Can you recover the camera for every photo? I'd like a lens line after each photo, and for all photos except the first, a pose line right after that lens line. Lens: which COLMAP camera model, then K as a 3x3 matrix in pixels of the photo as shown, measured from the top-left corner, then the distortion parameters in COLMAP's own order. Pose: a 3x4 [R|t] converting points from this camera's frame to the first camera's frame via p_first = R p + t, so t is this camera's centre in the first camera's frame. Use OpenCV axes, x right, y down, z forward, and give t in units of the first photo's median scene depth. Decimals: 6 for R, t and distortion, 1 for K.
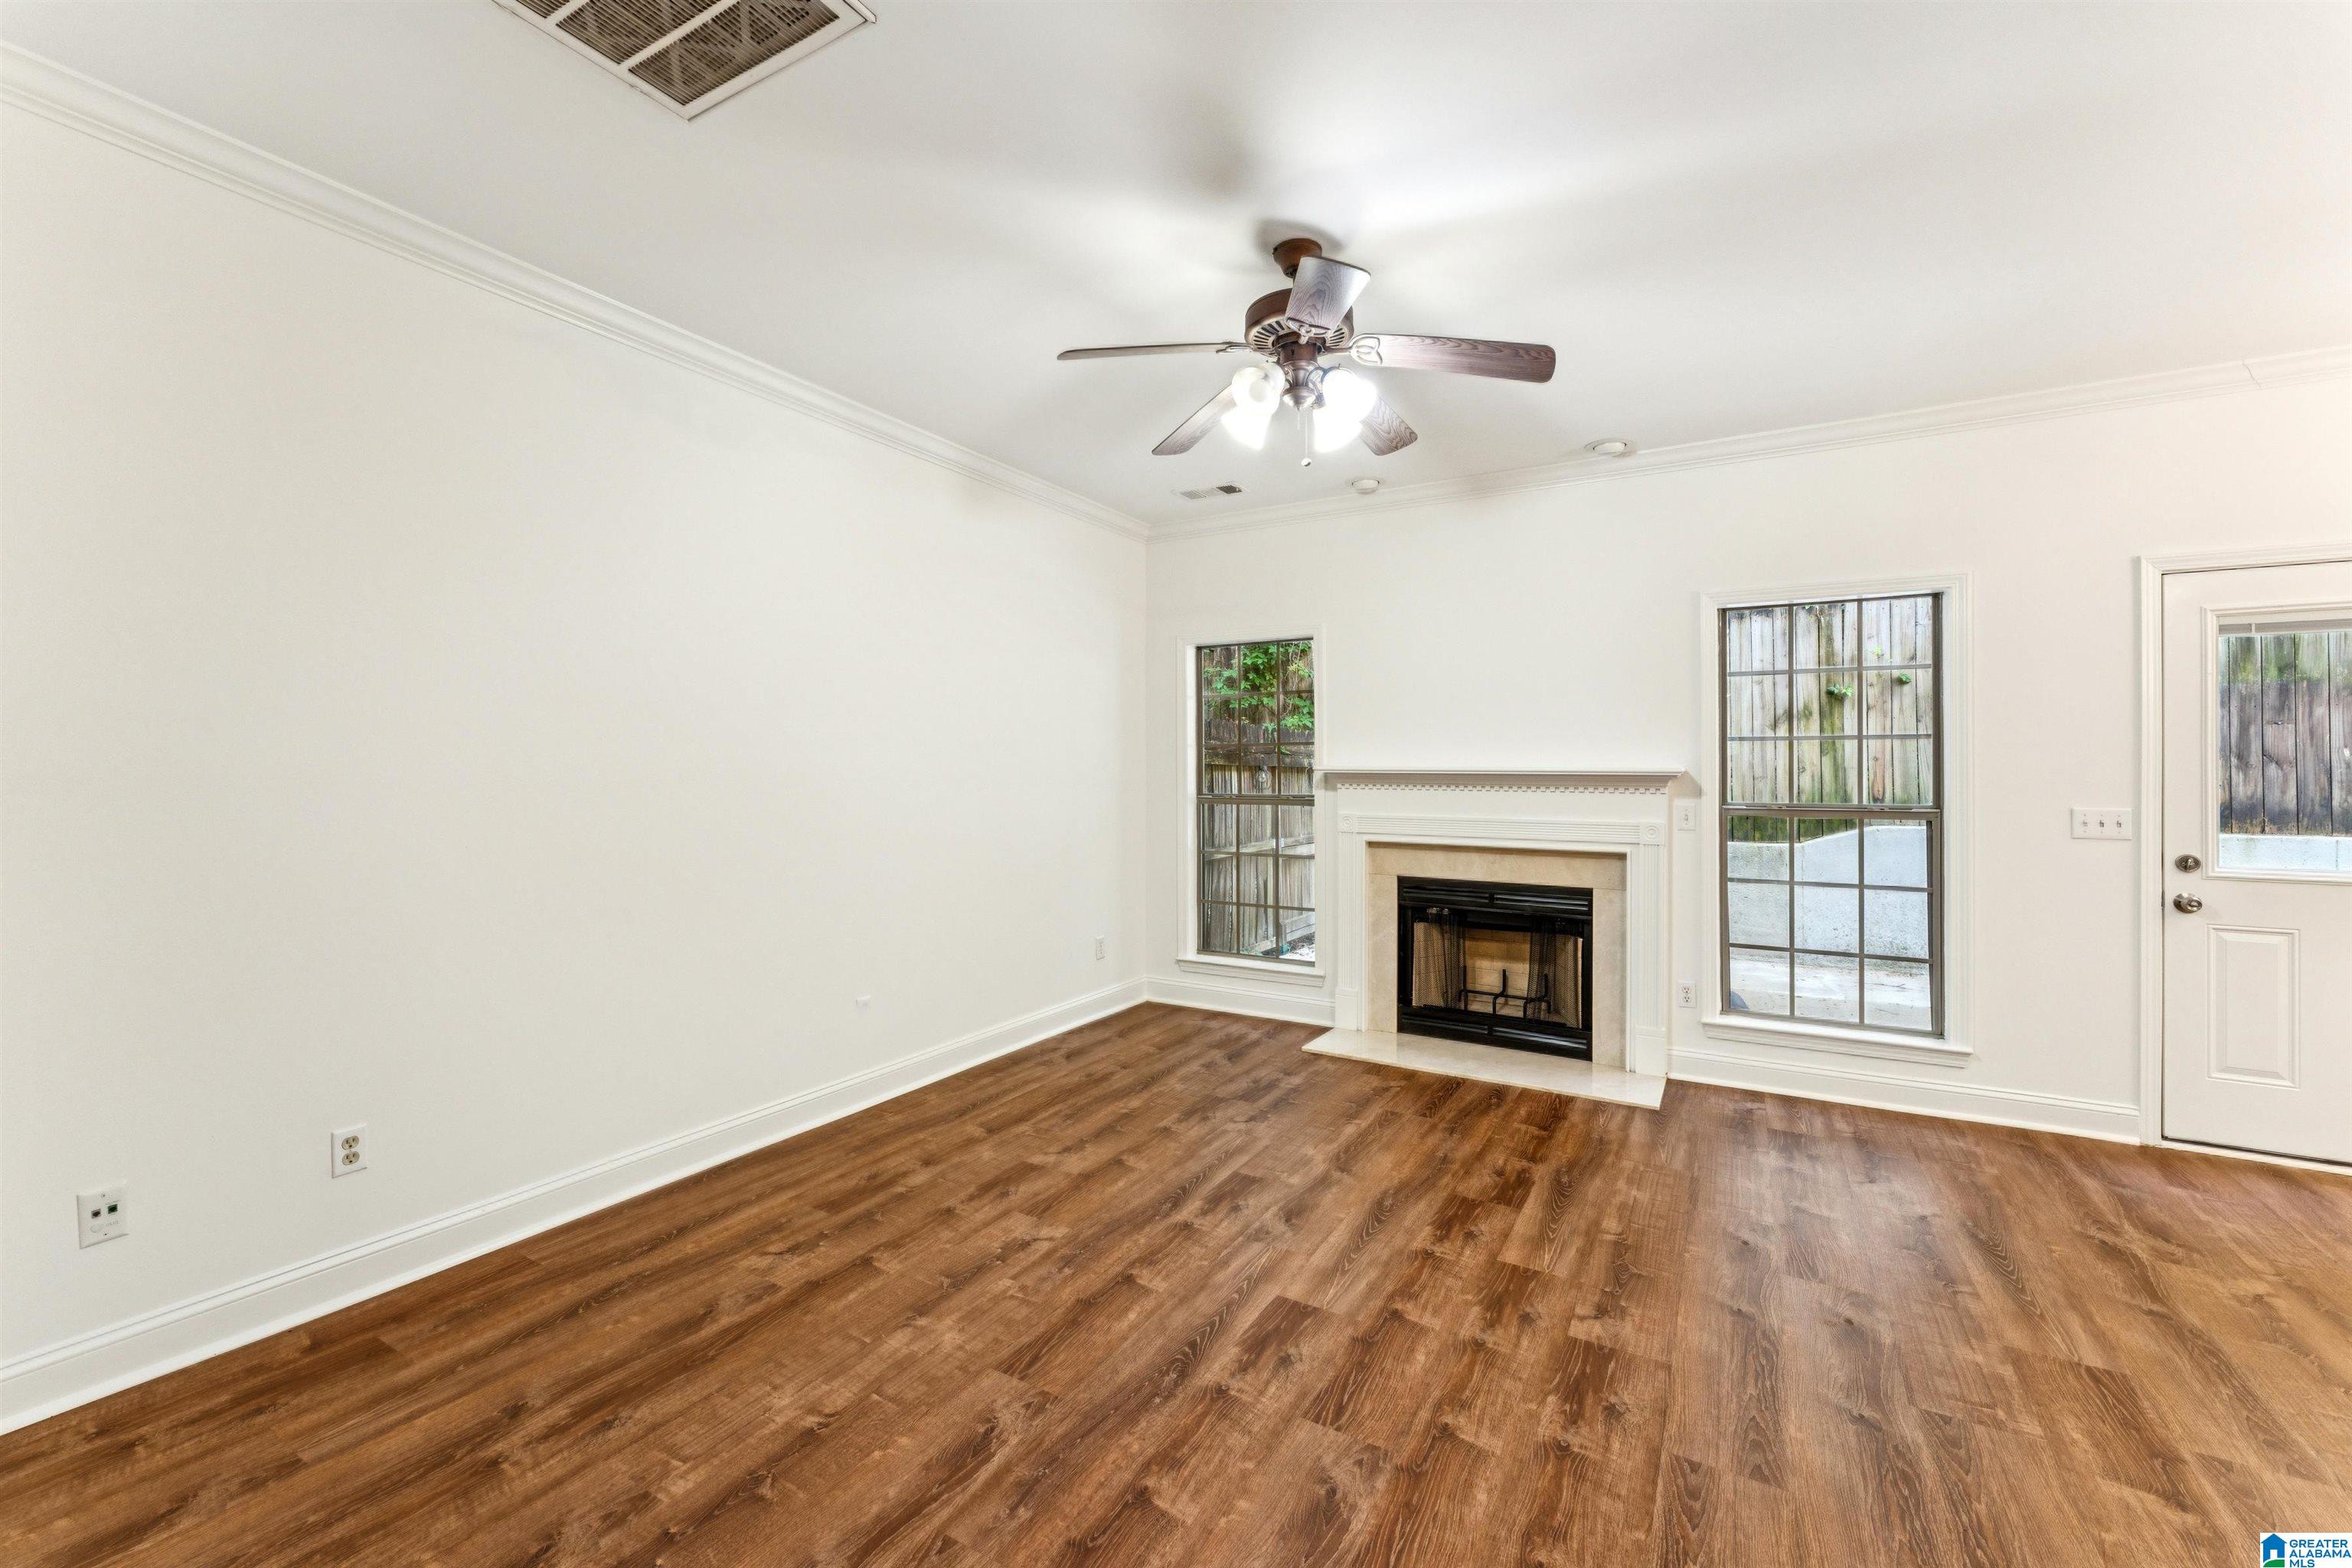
lens RADIAL K [[951.0, 0, 1172.1], [0, 951.0, 769.5], [0, 0, 1]] dist [-0.002038, -0.000096]
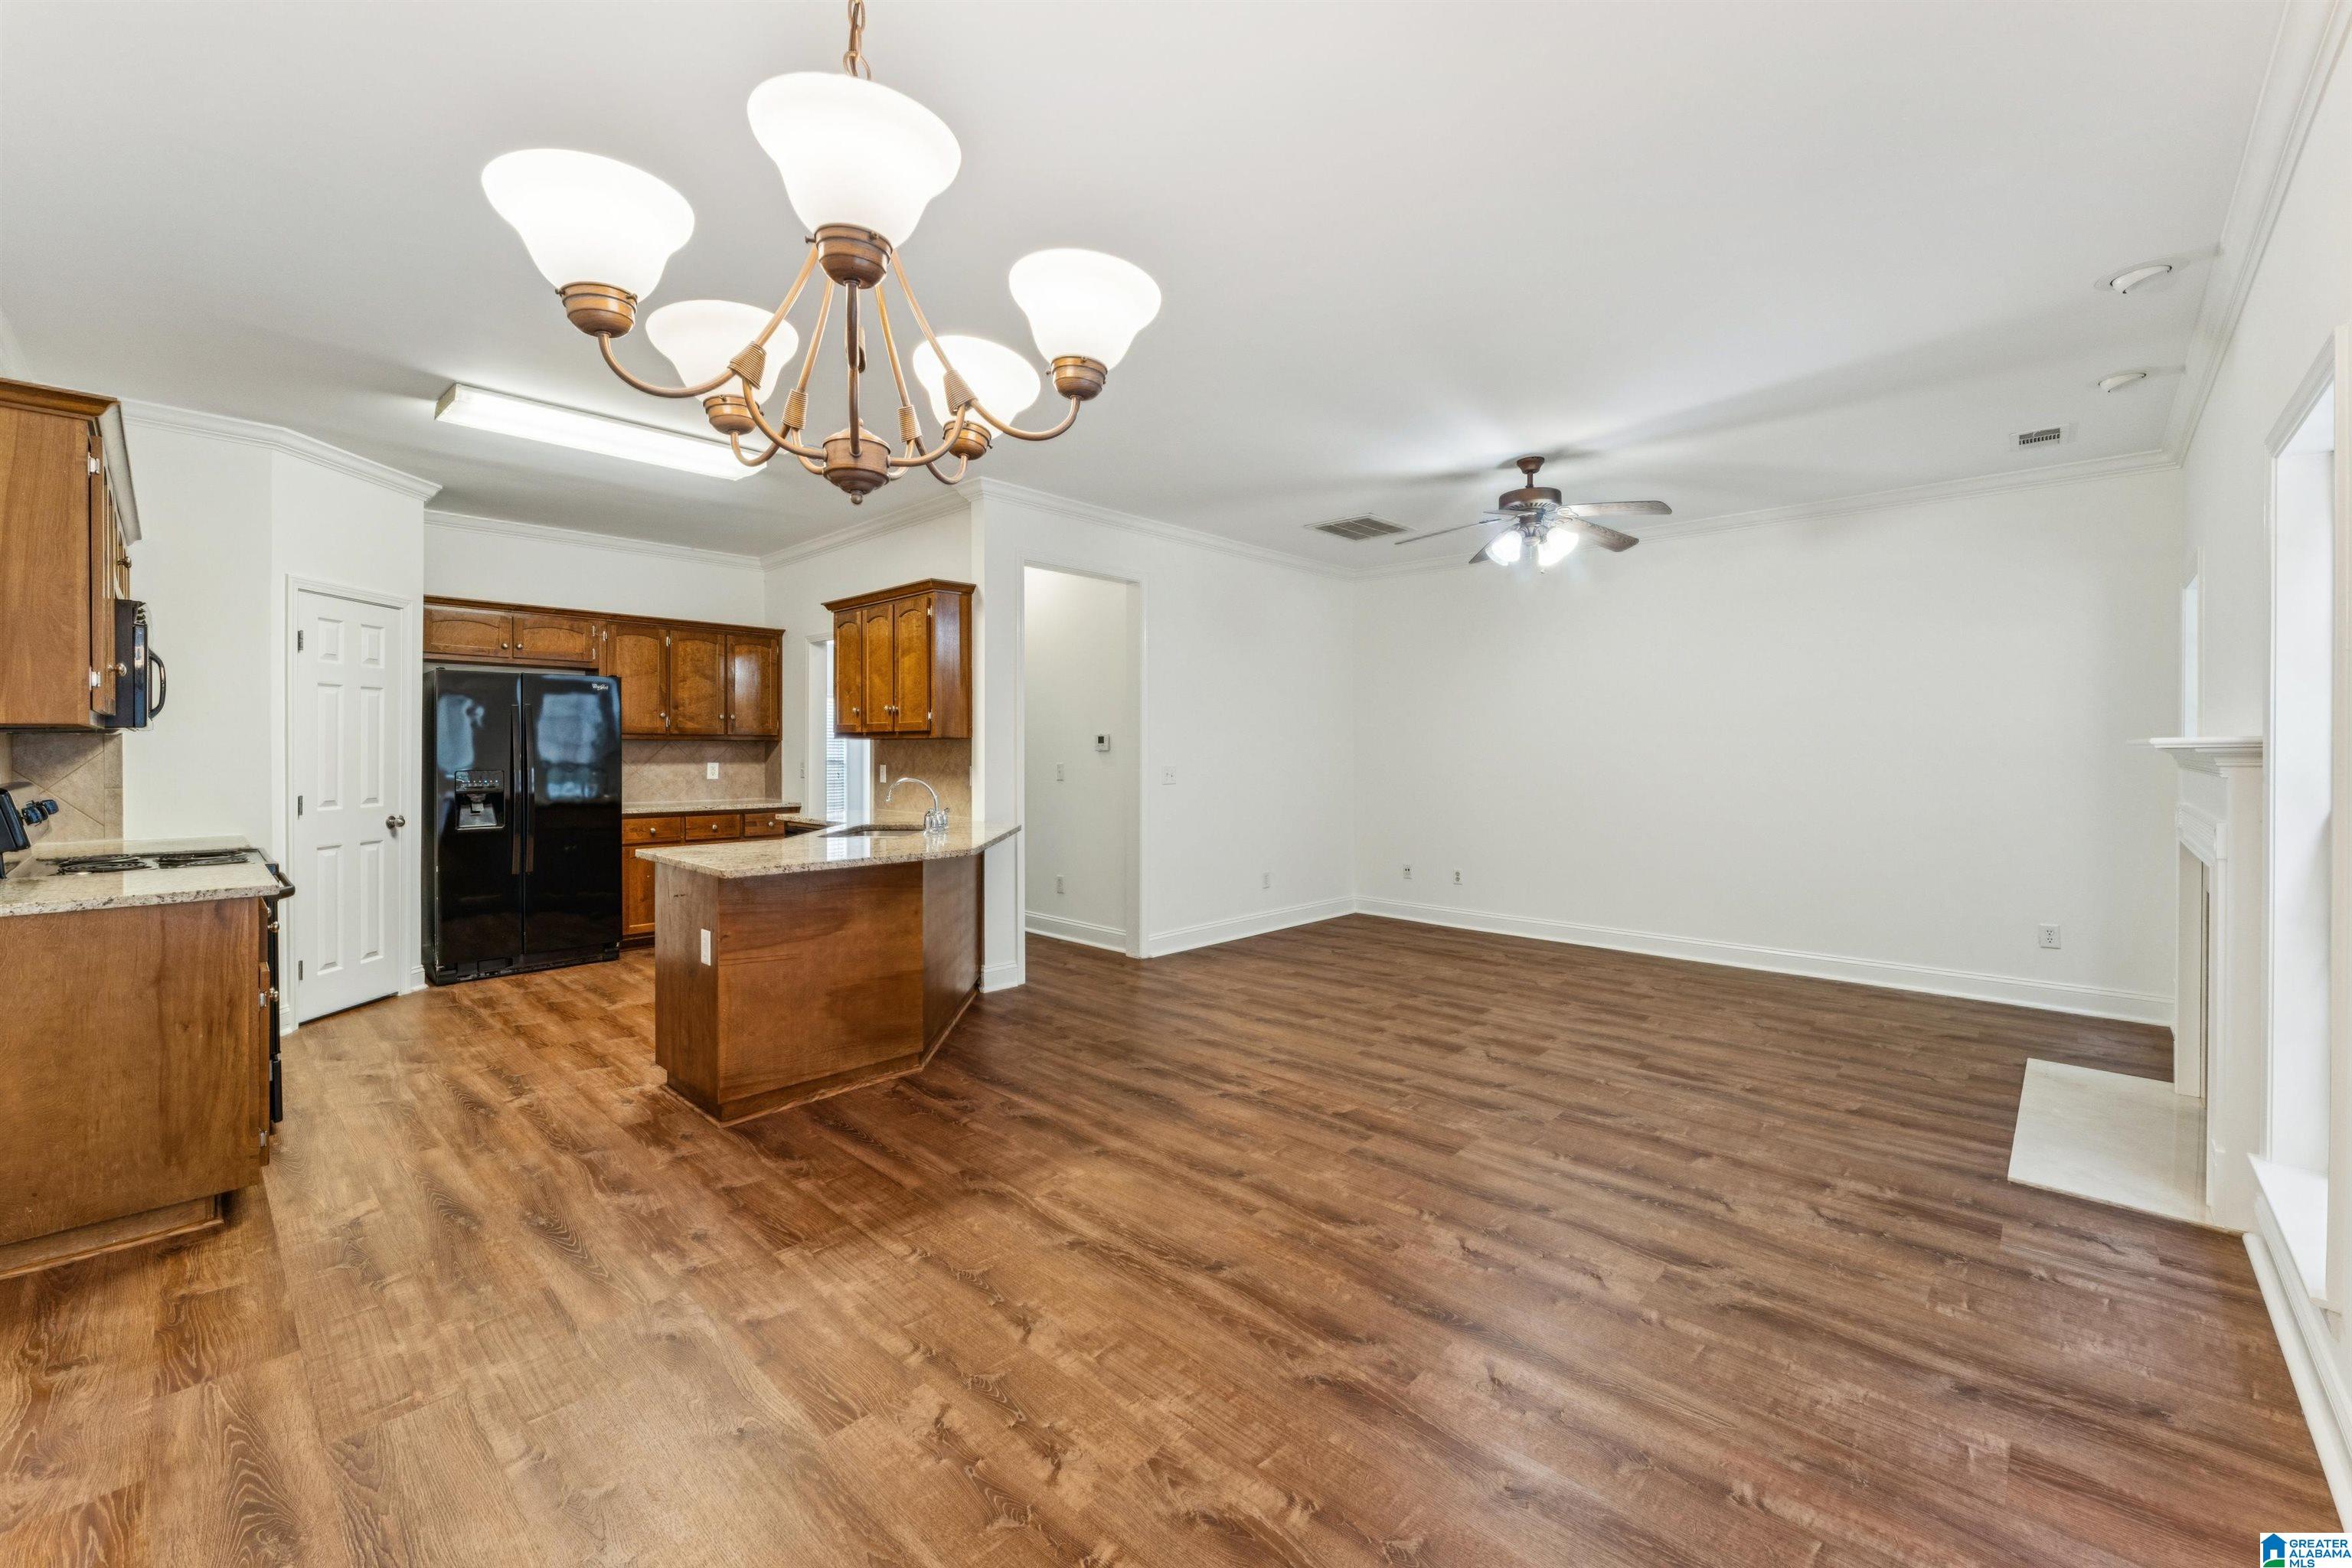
lens RADIAL K [[951.0, 0, 1177.9], [0, 951.0, 732.4], [0, 0, 1]] dist [-0.002038, -0.000096]
pose [[-0.219474, -0.019393, -0.975426, 1.569250], [-0.000417, 0.999804, -0.019784, 0.010702], [0.975618, -0.003935, -0.219439, 0.566937]]
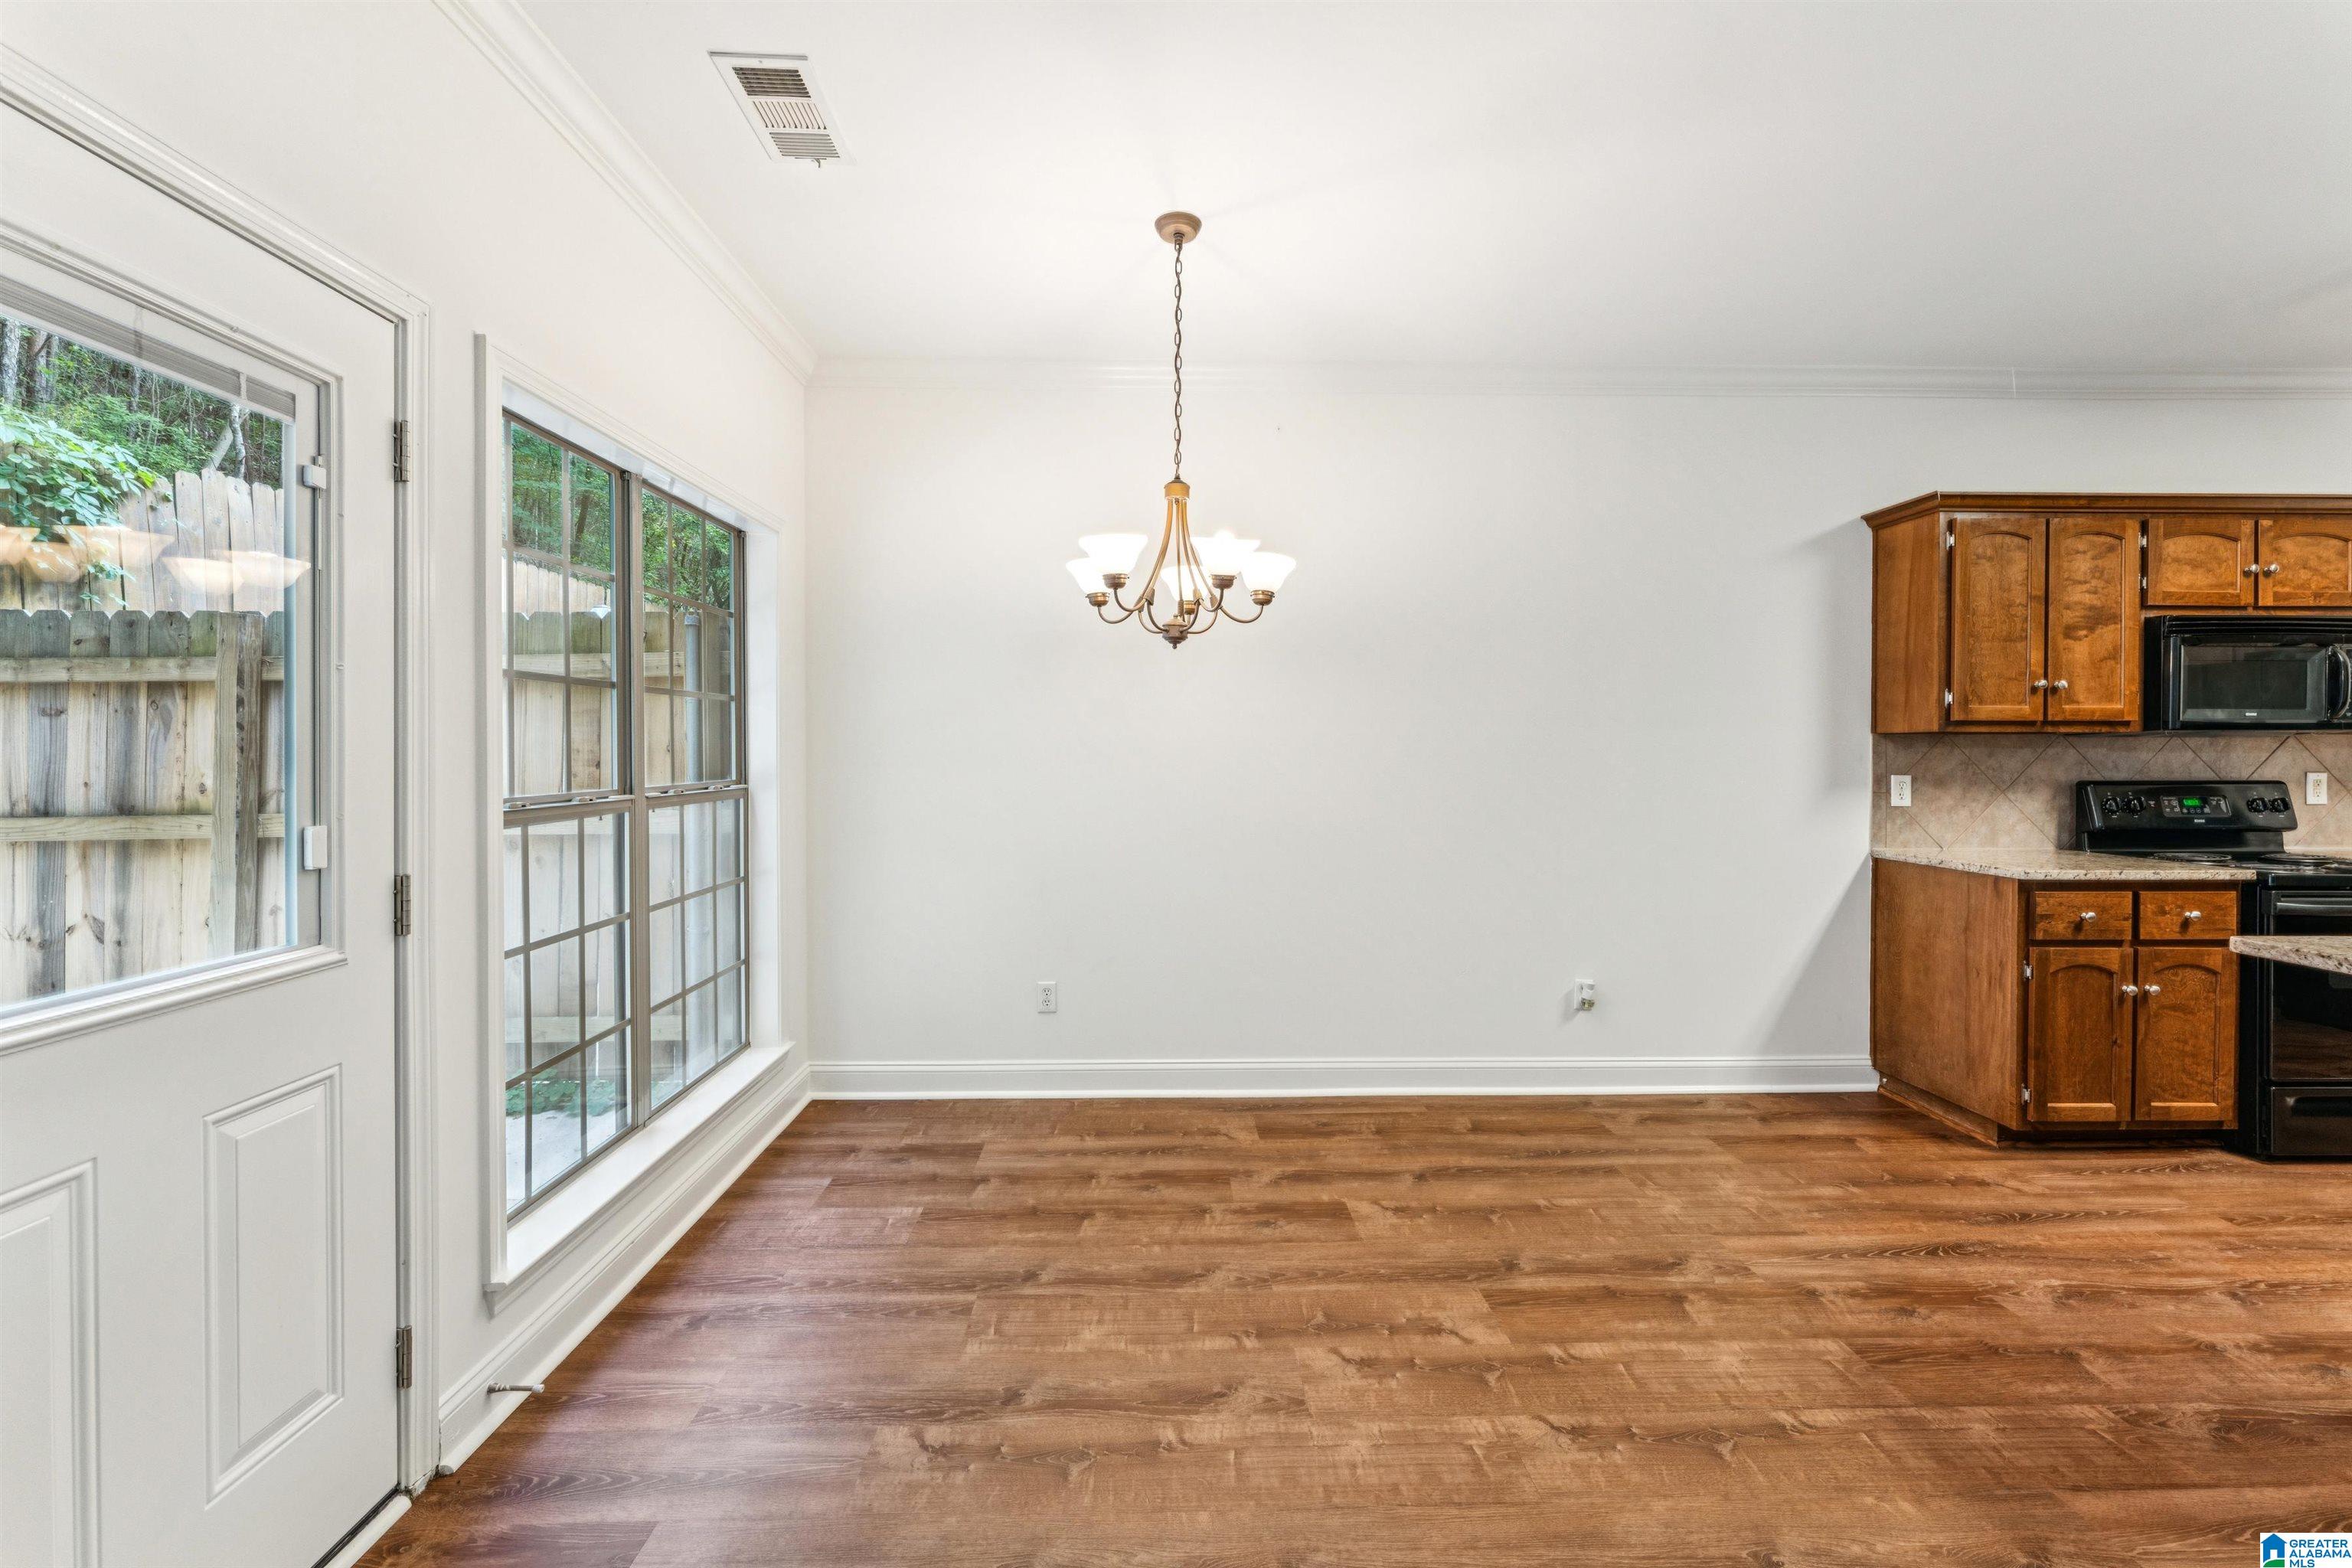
lens RADIAL K [[951.0, 0, 1172.9], [0, 951.0, 756.8], [0, 0, 1]] dist [-0.002038, -0.000096]
pose [[-0.530745, -0.011571, 0.847453, 0.630144], [-0.003660, 0.999929, 0.011361, 0.009790], [-0.847524, 0.002928, -0.530749, 0.799436]]
